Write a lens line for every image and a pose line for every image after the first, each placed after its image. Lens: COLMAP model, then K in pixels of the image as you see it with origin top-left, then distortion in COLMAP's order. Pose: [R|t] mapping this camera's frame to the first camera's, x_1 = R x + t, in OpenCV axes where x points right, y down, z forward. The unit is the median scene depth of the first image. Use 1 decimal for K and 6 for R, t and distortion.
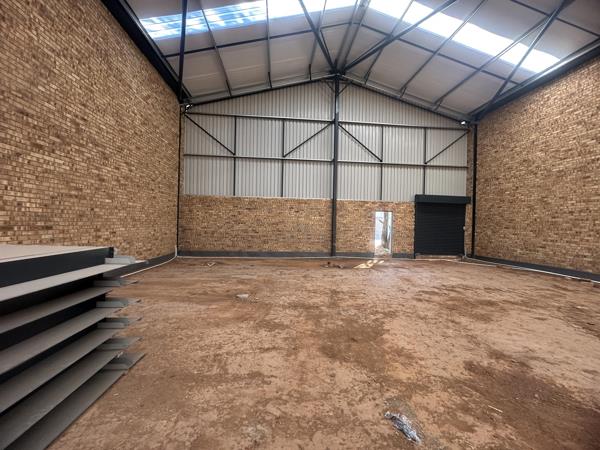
lens RADIAL K [[239.4, 0, 298.3], [0, 239.4, 224.7], [0, 0, 1]] dist [-0.005599, 0.001304]
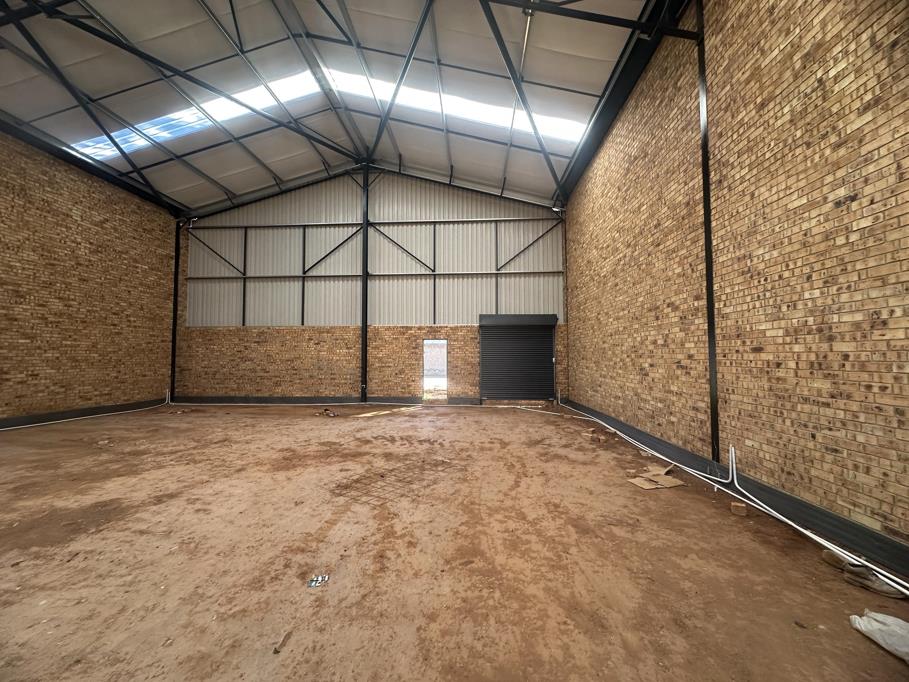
lens RADIAL K [[362.7, 0, 453.4], [0, 362.7, 340.7], [0, 0, 1]] dist [-0.005599, 0.001304]
pose [[0.988828, -0.031096, -0.145783, 0.592715], [0.023669, 0.998345, -0.052407, 0.006980], [0.147171, 0.048371, 0.987928, -0.081238]]
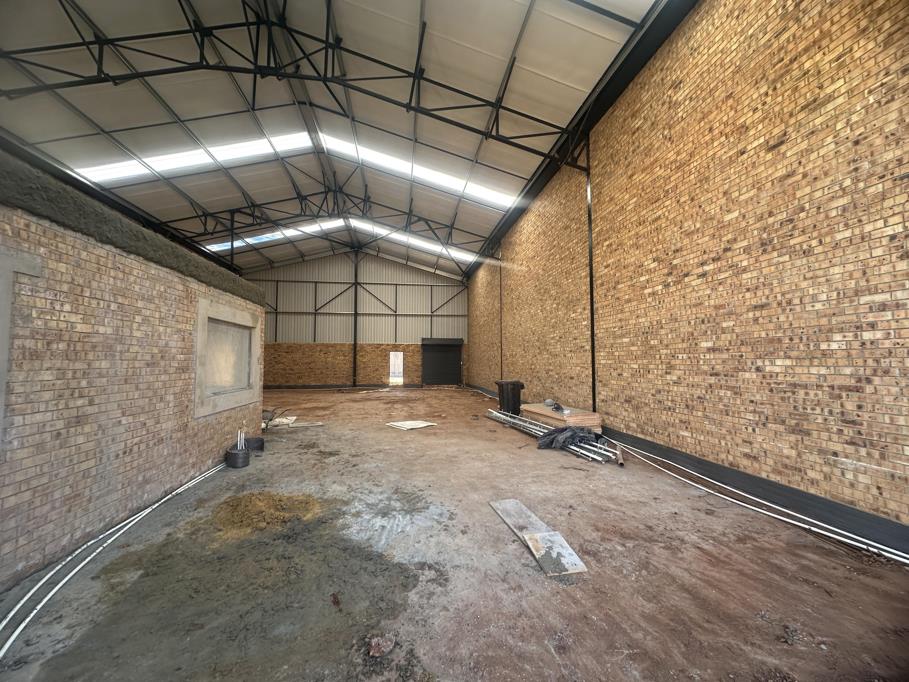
lens RADIAL K [[362.7, 0, 455.2], [0, 362.7, 342.4], [0, 0, 1]] dist [-0.005599, 0.001304]
pose [[0.997791, -0.019953, 0.063361, 0.569003], [0.023440, 0.998223, -0.054778, 0.009724], [-0.062156, 0.056143, 0.996486, -0.994867]]
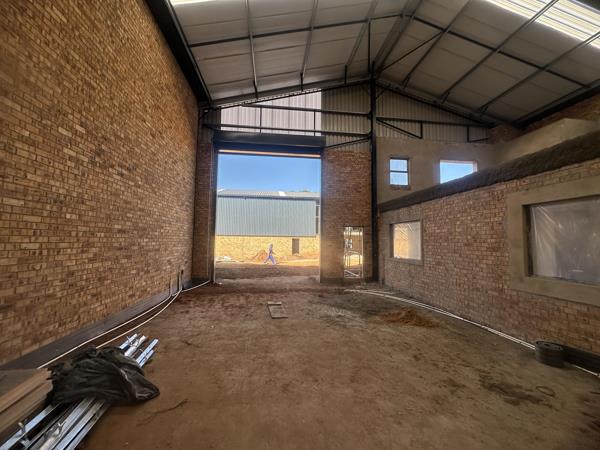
lens RADIAL K [[239.4, 0, 300.5], [0, 239.4, 225.8], [0, 0, 1]] dist [-0.005599, 0.001304]
pose [[-0.998941, -0.035898, -0.028779, 0.619925], [-0.034140, 0.997649, -0.059414, 0.006367], [0.030845, -0.058369, -0.997818, -0.142441]]
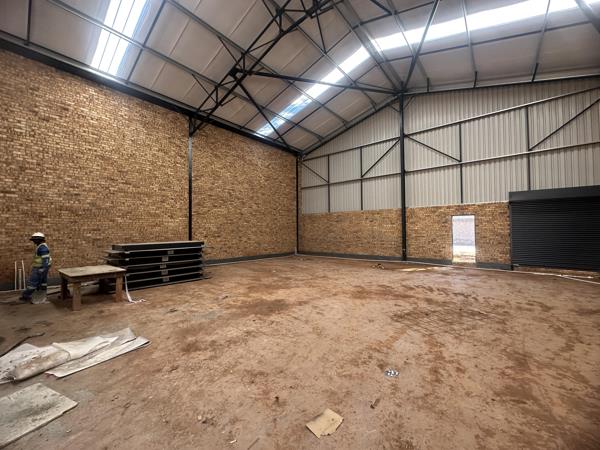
lens RADIAL K [[239.4, 0, 299.6], [0, 239.4, 224.7], [0, 0, 1]] dist [-0.005599, 0.001304]
pose [[0.708131, -0.045543, -0.704610, 0.577388], [0.020516, 0.998823, -0.043941, 0.007461], [0.705782, 0.016660, 0.708233, -0.093050]]
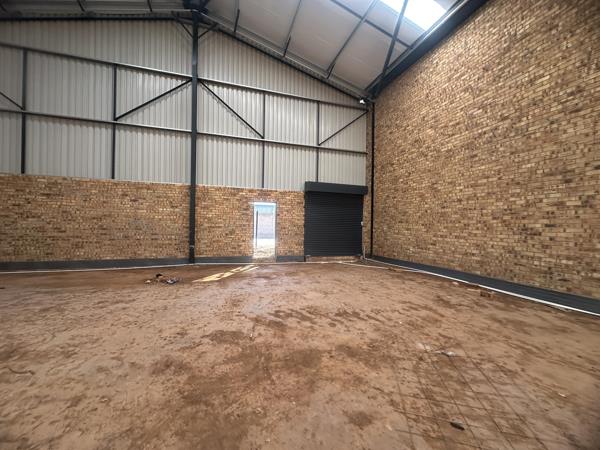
lens RADIAL K [[239.4, 0, 298.3], [0, 239.4, 224.5], [0, 0, 1]] dist [-0.005599, 0.001304]
pose [[0.976545, -0.006524, 0.215214, 0.306033], [0.007203, 0.999971, -0.002371, 0.019719], [-0.215192, 0.003865, 0.976564, 0.228554]]
